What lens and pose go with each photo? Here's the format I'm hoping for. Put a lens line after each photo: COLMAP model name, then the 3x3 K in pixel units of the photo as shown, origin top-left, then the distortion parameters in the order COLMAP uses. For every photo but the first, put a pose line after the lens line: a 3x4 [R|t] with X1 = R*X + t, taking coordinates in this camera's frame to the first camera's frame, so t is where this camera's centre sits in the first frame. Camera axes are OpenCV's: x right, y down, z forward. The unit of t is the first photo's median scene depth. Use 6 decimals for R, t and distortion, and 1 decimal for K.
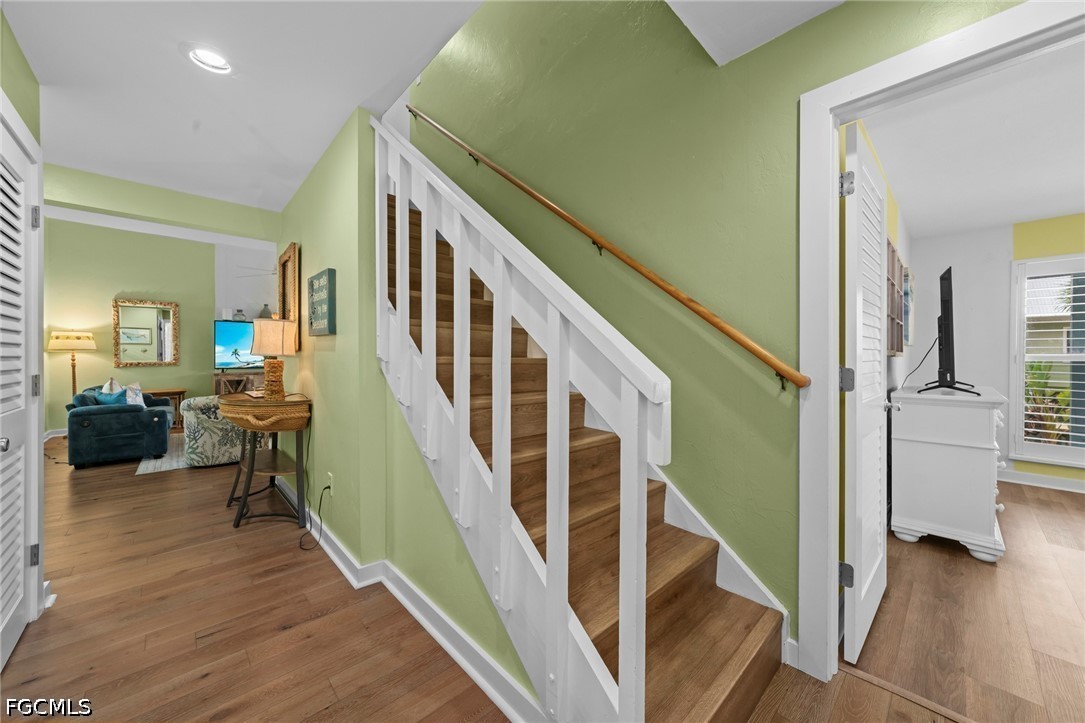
lens RADIAL K [[393.1, 0, 541.5], [0, 393.1, 362.1], [0, 0, 1]] dist [-0.000768, 0.000238]
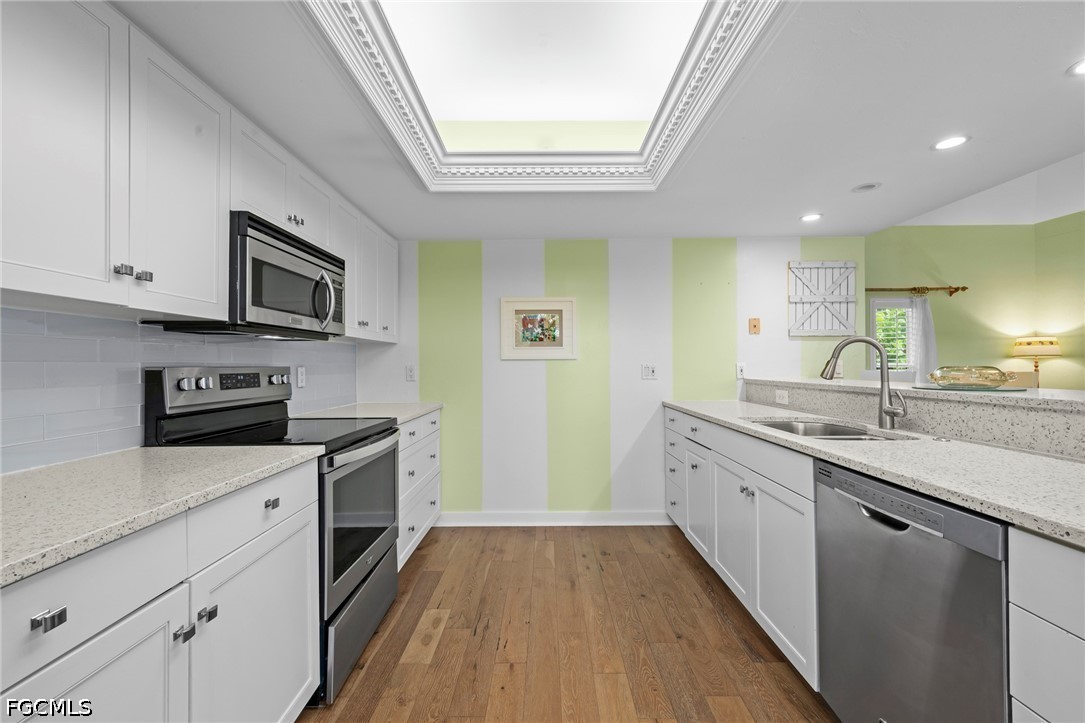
lens RADIAL K [[446.7, 0, 542.5], [0, 446.7, 361.5], [0, 0, 1]] dist [-0.000299, -0.000058]
pose [[-0.685847, -0.001086, -0.727745, 0.410359], [-0.006161, 0.999972, 0.004314, -0.014526], [0.727720, 0.007442, -0.685834, 0.830685]]
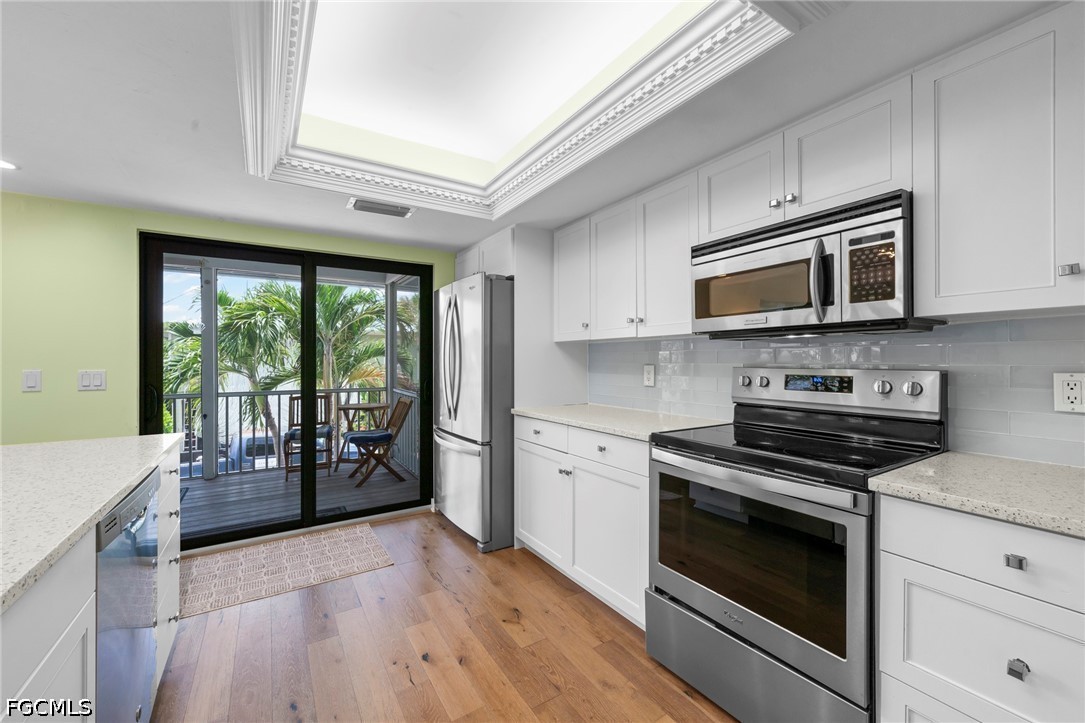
lens RADIAL K [[432.3, 0, 536.5], [0, 432.3, 358.1], [0, 0, 1]] dist [0.000809, -0.000107]
pose [[0.192434, 0.001038, 0.981309, 0.002633], [0.020608, 0.999775, -0.005099, -0.017255], [-0.981093, 0.021204, 0.192369, 0.581158]]
